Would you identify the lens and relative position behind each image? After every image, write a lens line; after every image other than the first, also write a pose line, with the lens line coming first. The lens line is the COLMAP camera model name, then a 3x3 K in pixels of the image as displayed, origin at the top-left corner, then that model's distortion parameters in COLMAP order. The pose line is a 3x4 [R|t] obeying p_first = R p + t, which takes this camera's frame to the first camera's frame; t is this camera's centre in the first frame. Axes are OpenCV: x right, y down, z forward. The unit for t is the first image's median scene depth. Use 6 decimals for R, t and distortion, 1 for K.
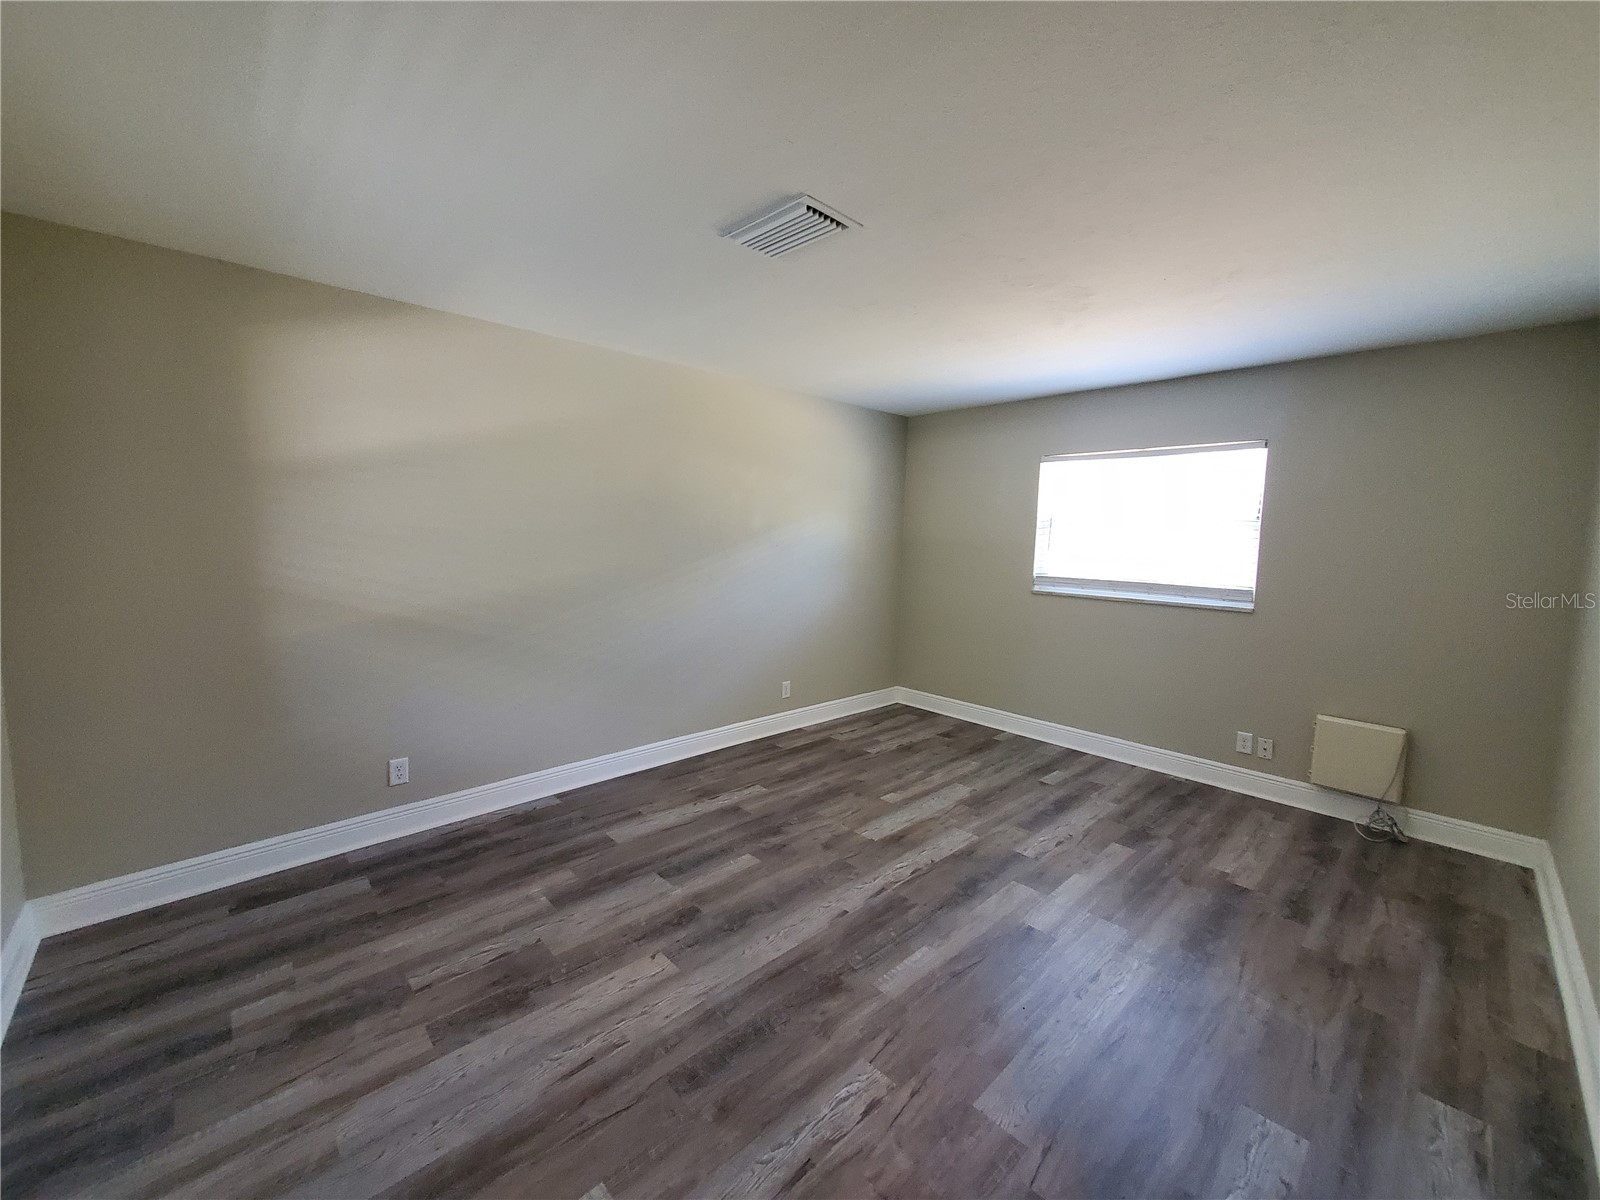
lens RADIAL K [[636.0, 0, 808.3], [0, 636.0, 591.7], [0, 0, 1]] dist [0.002396, -0.000999]
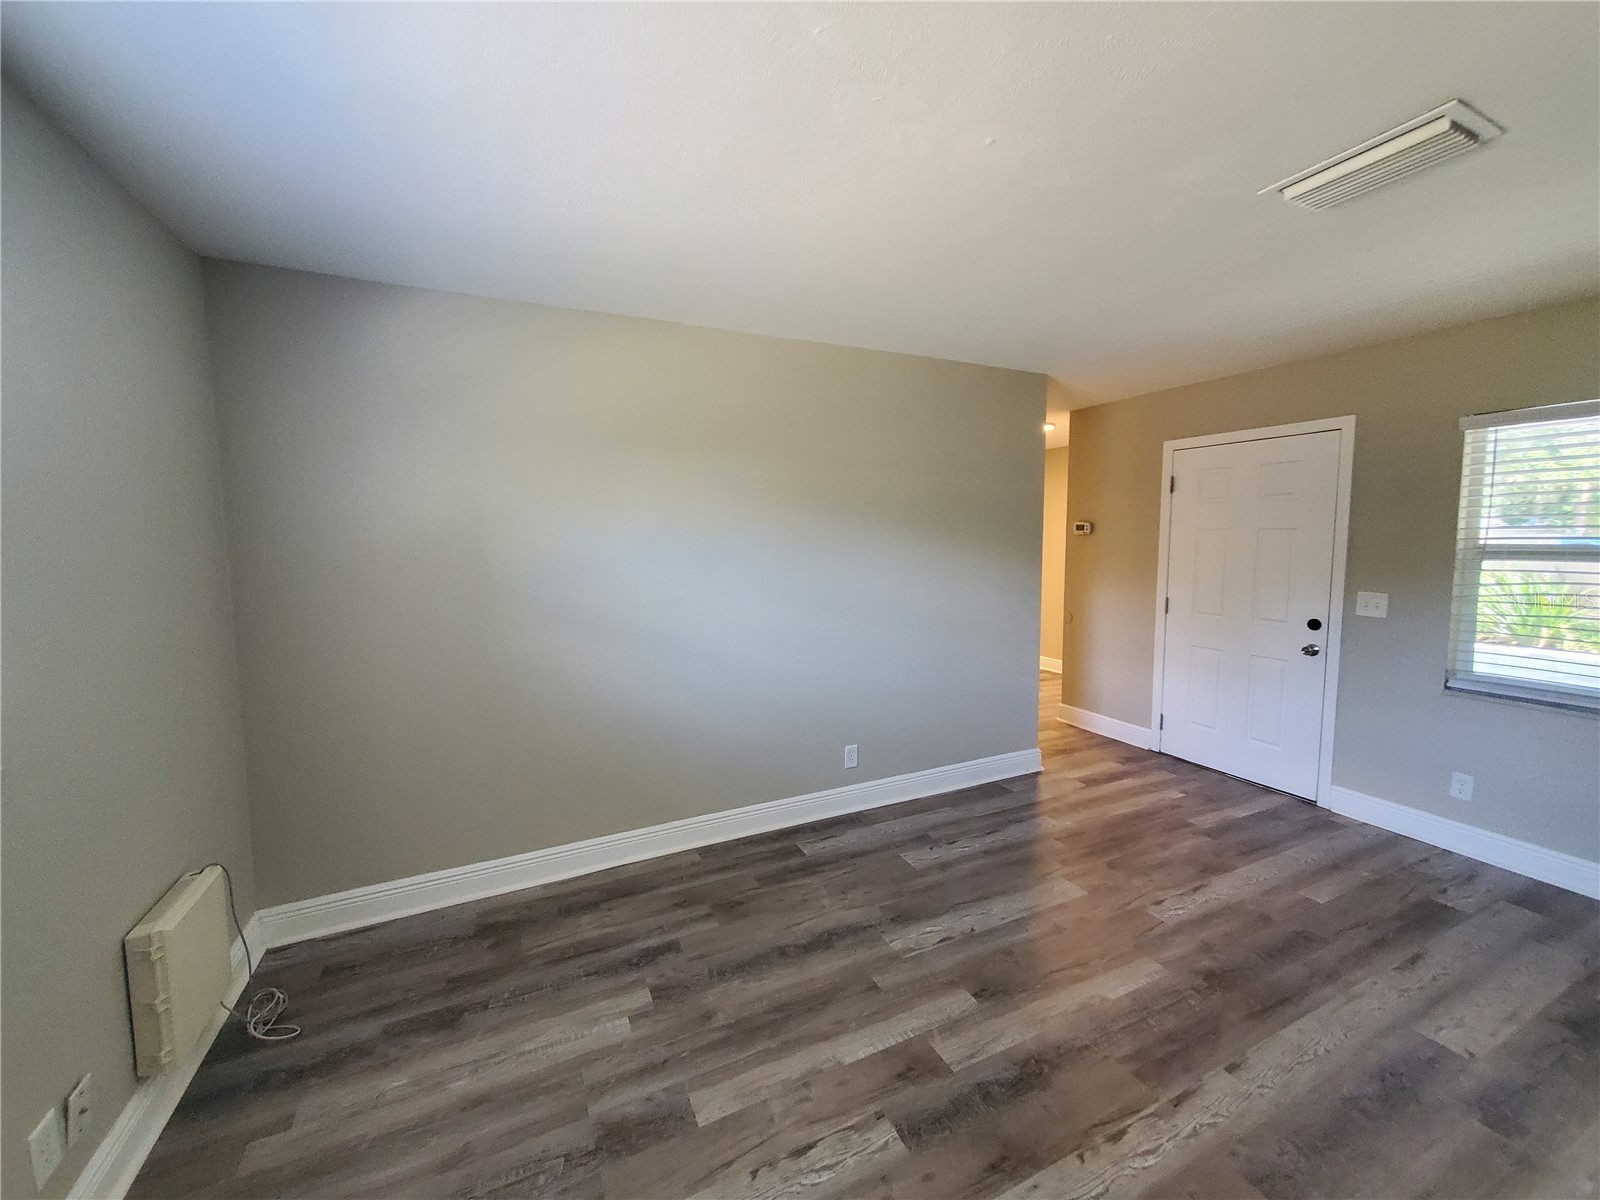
lens RADIAL K [[636.0, 0, 808.3], [0, 636.0, 591.7], [0, 0, 1]] dist [0.002396, -0.000999]
pose [[-0.950545, -0.042137, 0.307715, 0.340595], [0.015995, 0.982798, 0.183988, -0.184910], [-0.310175, 0.179811, -0.933520, 1.881407]]
